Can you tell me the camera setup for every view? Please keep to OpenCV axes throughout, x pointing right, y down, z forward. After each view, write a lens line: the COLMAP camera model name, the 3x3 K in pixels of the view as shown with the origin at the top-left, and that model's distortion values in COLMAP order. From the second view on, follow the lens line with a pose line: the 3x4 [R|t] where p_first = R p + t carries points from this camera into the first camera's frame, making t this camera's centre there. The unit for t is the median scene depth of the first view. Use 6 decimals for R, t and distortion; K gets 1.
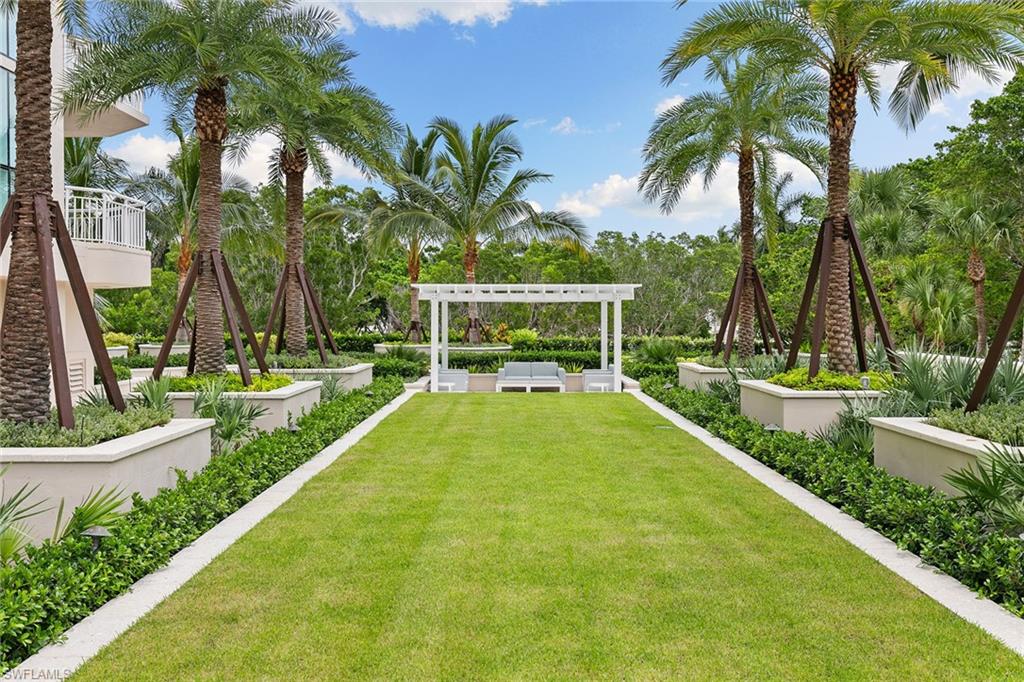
lens RADIAL K [[1014.2, 0, 511.2], [0, 1014.2, 337.5], [0, 0, 1]] dist [-0.003460, 0.000000]
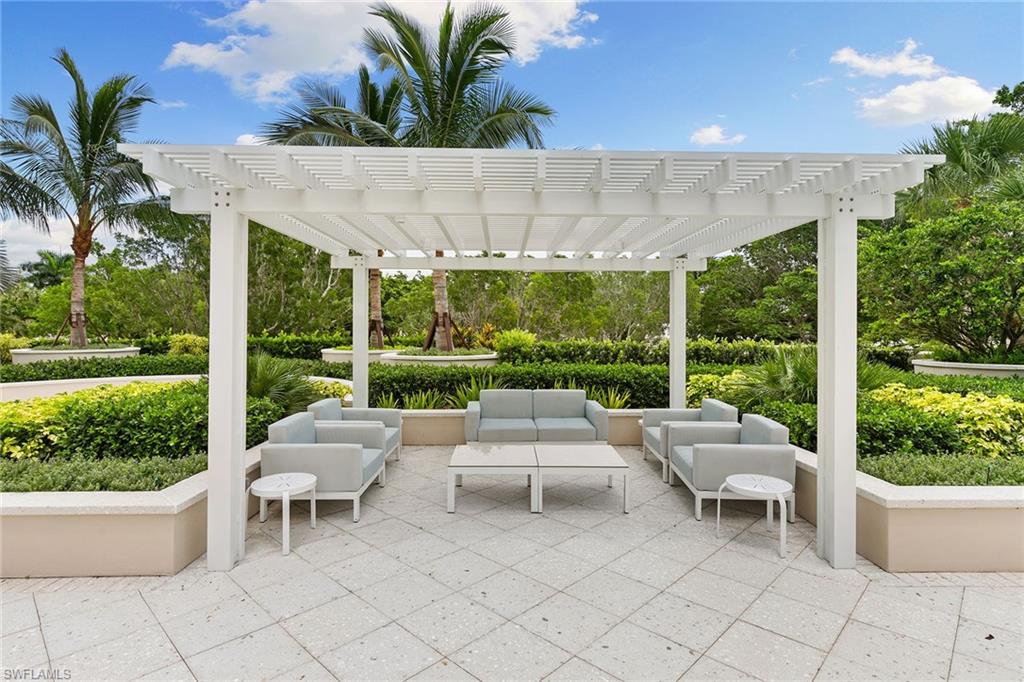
lens RADIAL K [[526.6, 0, 513.2], [0, 526.6, 335.9], [0, 0, 1]] dist [0.003009, 0.000647]
pose [[0.999825, 0.003788, 0.018303, 0.004661], [-0.003599, 0.999940, -0.010360, 0.000208], [-0.018341, 0.010292, 0.999779, 0.681138]]
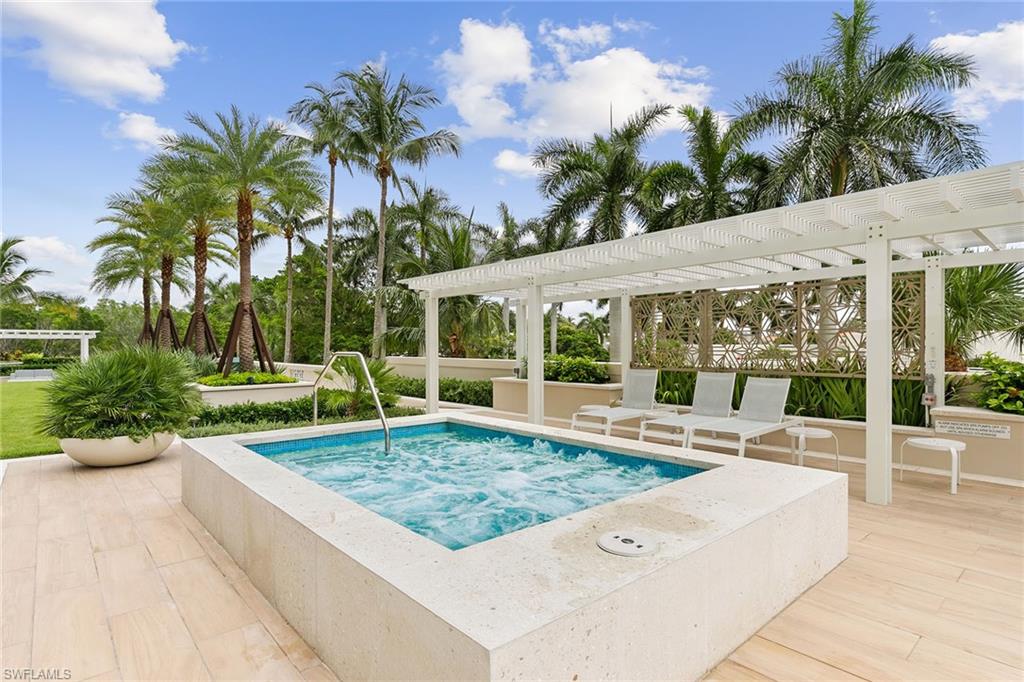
lens RADIAL K [[526.6, 0, 512.7], [0, 526.6, 351.2], [0, 0, 1]] dist [0.003009, 0.000647]
pose [[0.748903, -0.005431, 0.662657, 0.032539], [0.014533, 0.999861, -0.008230, 0.009876], [-0.662520, 0.015793, 0.748878, -0.327296]]
